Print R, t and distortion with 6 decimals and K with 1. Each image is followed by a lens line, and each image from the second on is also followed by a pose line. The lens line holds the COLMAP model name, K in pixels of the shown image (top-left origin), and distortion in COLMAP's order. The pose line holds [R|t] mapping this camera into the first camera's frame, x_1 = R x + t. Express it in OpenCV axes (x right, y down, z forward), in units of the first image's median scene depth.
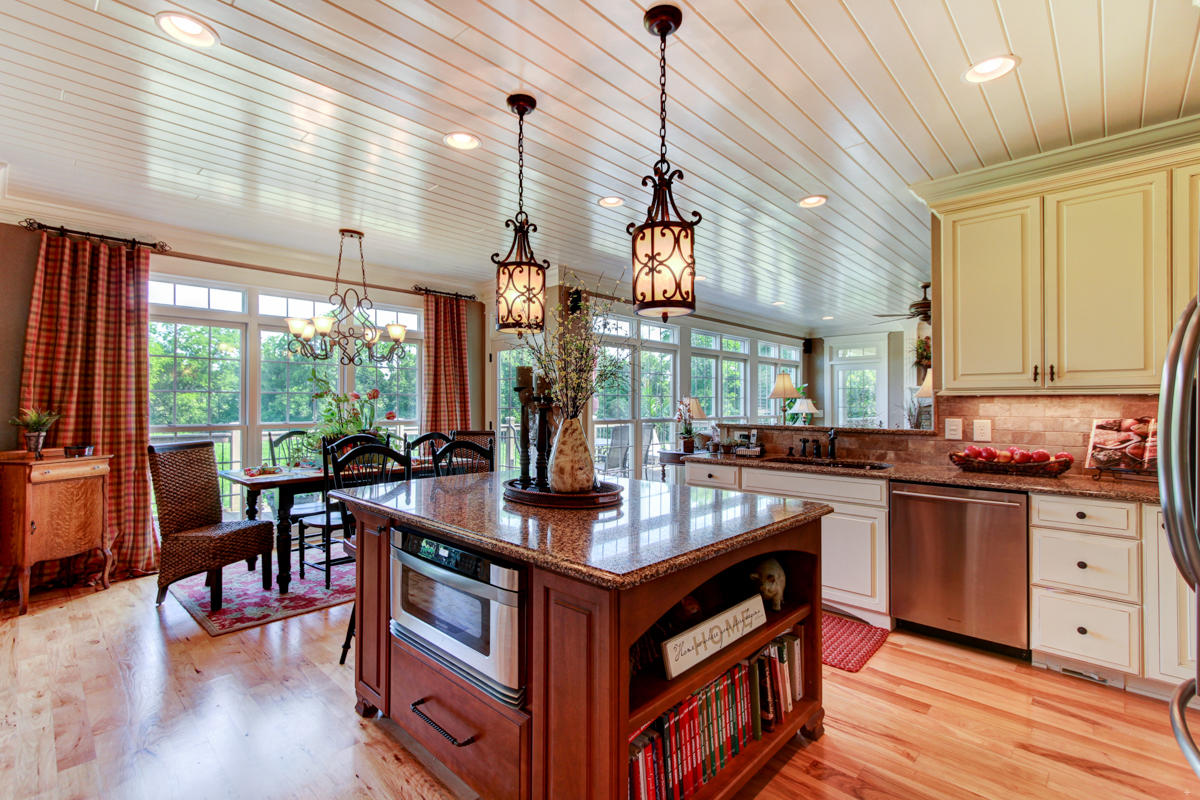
lens RADIAL K [[543.7, 0, 603.2], [0, 543.7, 401.3], [0, 0, 1]] dist [-0.000804, 0.000182]
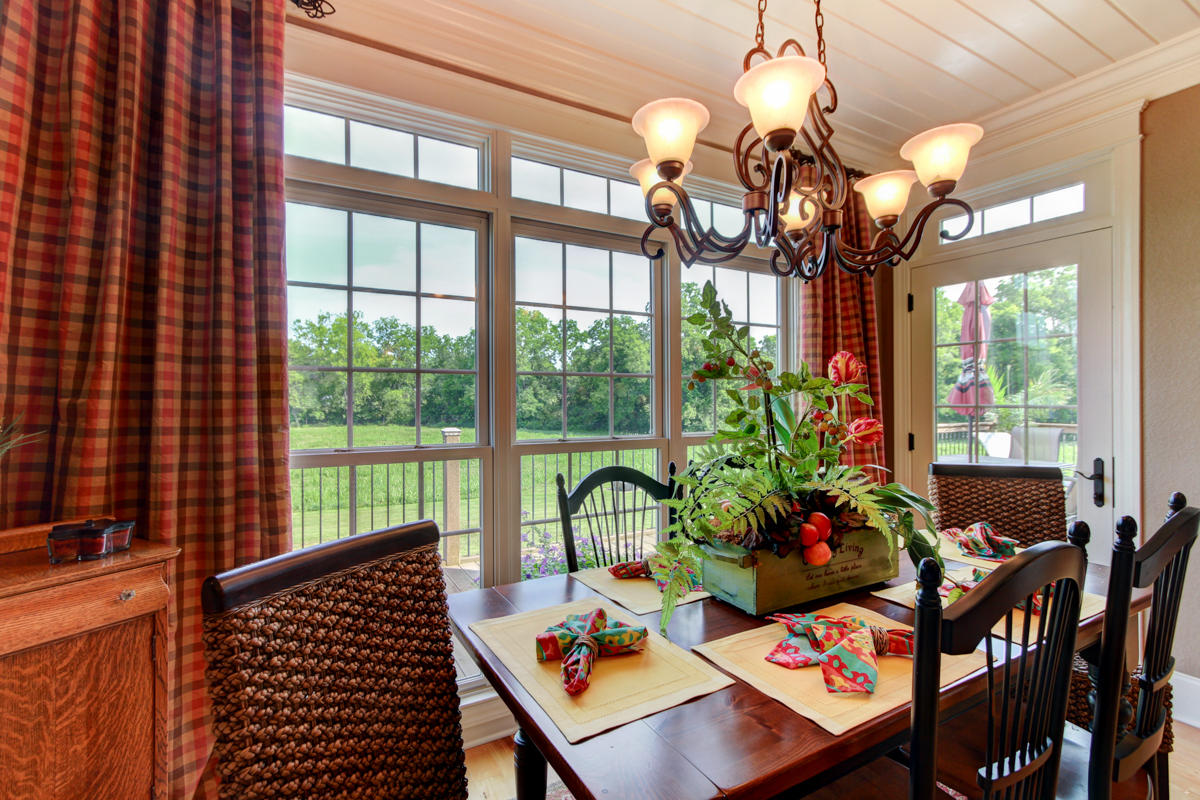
lens RADIAL K [[543.7, 0, 598.3], [0, 543.7, 401.6], [0, 0, 1]] dist [-0.000804, 0.000182]
pose [[0.956132, -0.002667, -0.292923, -0.549437], [0.005964, 0.999929, 0.010361, 0.005062], [0.292875, -0.011654, 0.956080, 0.747718]]
